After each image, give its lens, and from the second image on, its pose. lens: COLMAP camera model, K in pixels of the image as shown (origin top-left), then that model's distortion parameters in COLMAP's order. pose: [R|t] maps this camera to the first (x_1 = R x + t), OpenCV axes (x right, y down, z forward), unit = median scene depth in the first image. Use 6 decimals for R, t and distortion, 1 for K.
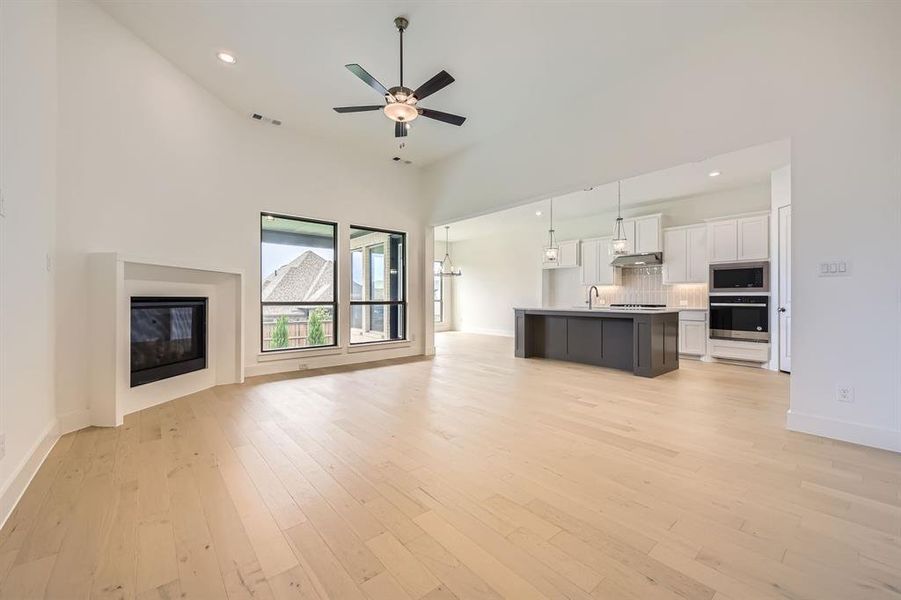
lens RADIAL K [[356.8, 0, 447.8], [0, 356.8, 297.3], [0, 0, 1]] dist [0.011034, -0.000356]
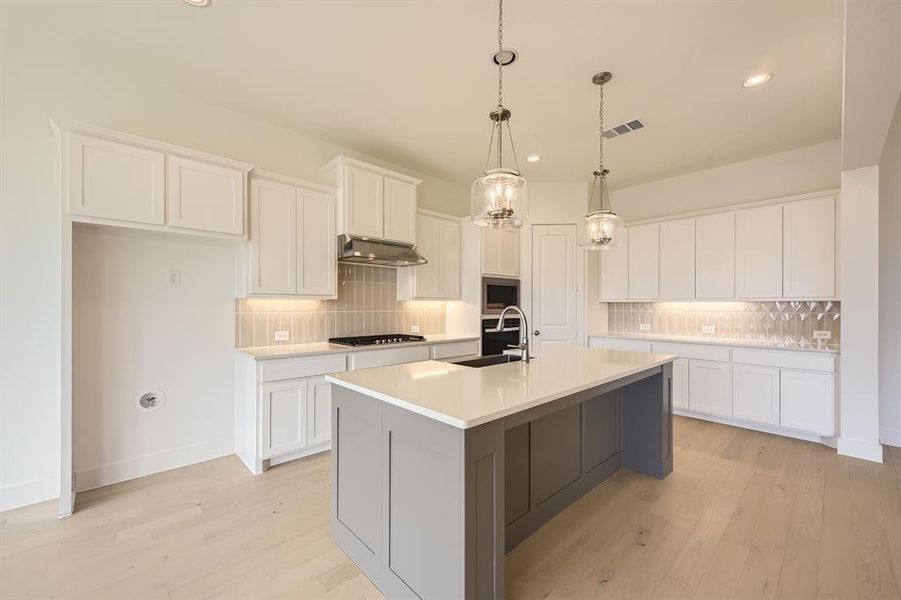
lens RADIAL K [[356.8, 0, 447.3], [0, 356.8, 305.4], [0, 0, 1]] dist [0.011034, -0.000356]
pose [[-0.049057, -0.002103, 0.998794, 0.004922], [-0.004881, 0.999986, 0.001865, -0.031481], [-0.998784, -0.004783, -0.049067, 1.050948]]
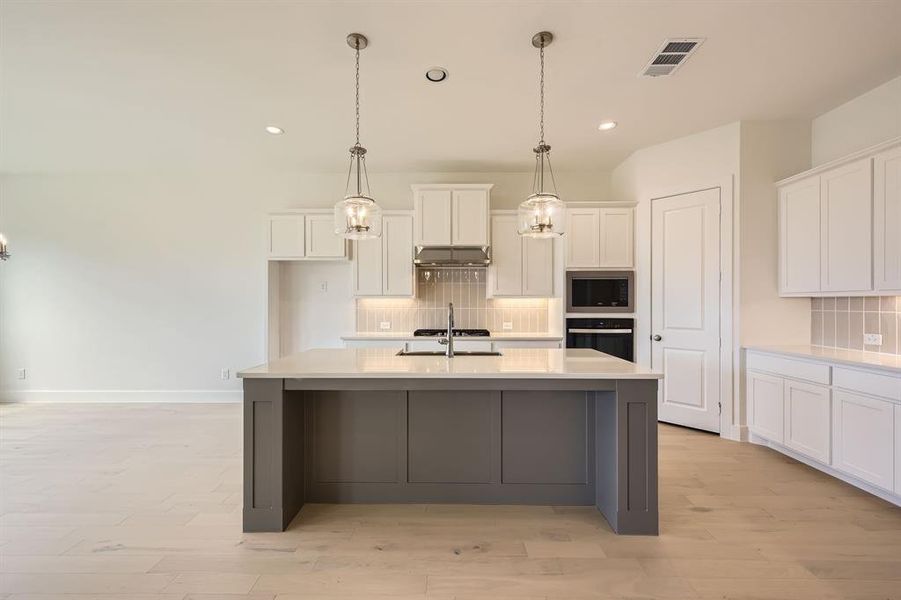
lens RADIAL K [[356.8, 0, 441.7], [0, 356.8, 304.2], [0, 0, 1]] dist [0.011034, -0.000356]
pose [[0.650716, -0.004600, 0.759307, 0.070135], [-0.000706, 0.999978, 0.006662, -0.032105], [-0.759321, -0.004871, 0.650699, 0.705599]]
